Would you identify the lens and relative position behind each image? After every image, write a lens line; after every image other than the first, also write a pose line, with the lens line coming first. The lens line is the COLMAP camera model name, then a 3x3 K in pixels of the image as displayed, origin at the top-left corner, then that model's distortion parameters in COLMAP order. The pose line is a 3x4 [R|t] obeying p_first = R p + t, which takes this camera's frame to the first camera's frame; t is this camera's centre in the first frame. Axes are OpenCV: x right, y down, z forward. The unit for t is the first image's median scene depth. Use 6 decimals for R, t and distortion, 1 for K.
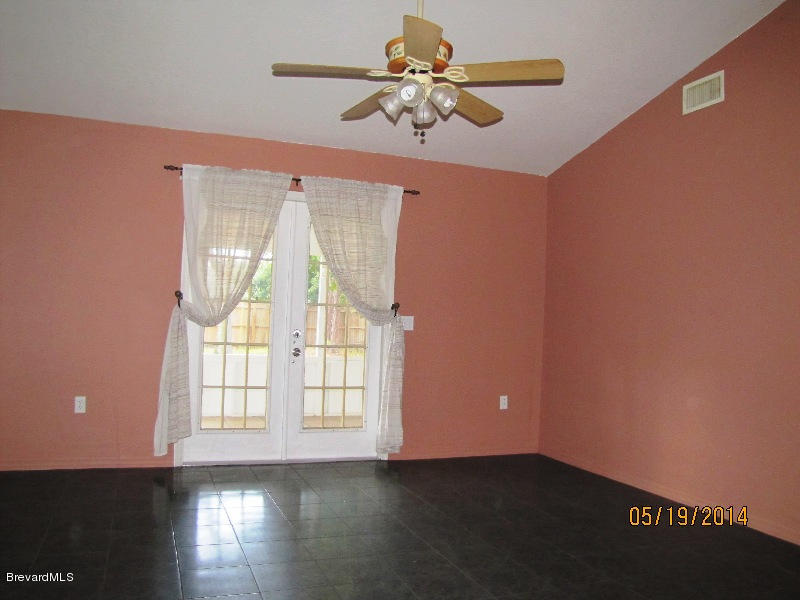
lens RADIAL K [[675.0, 0, 399.9], [0, 675.0, 304.3], [0, 0, 1]] dist [-0.037236, 0.012442]
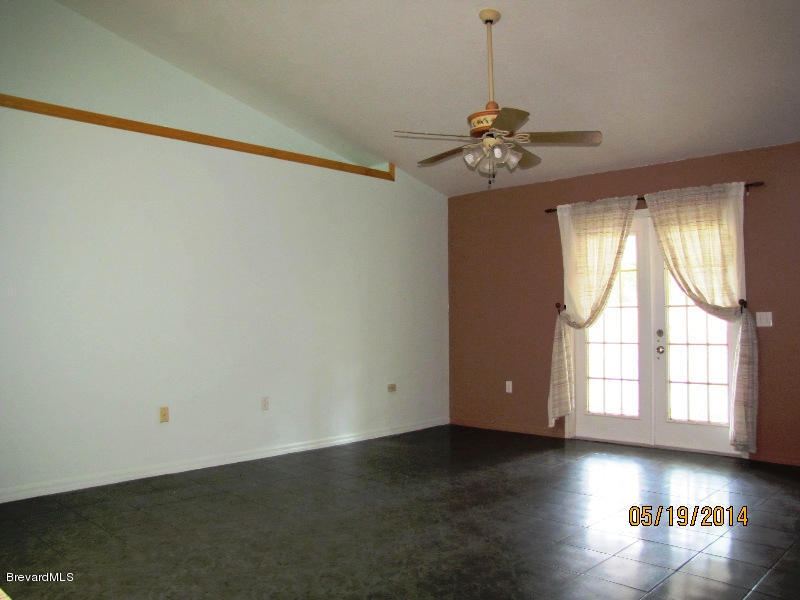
lens RADIAL K [[675.0, 0, 400.9], [0, 675.0, 296.8], [0, 0, 1]] dist [-0.037236, 0.012442]
pose [[0.485822, -0.068602, -0.871361, 0.628015], [0.059792, 0.997188, -0.045171, 0.007625], [0.872010, -0.030155, 0.488558, 0.085851]]
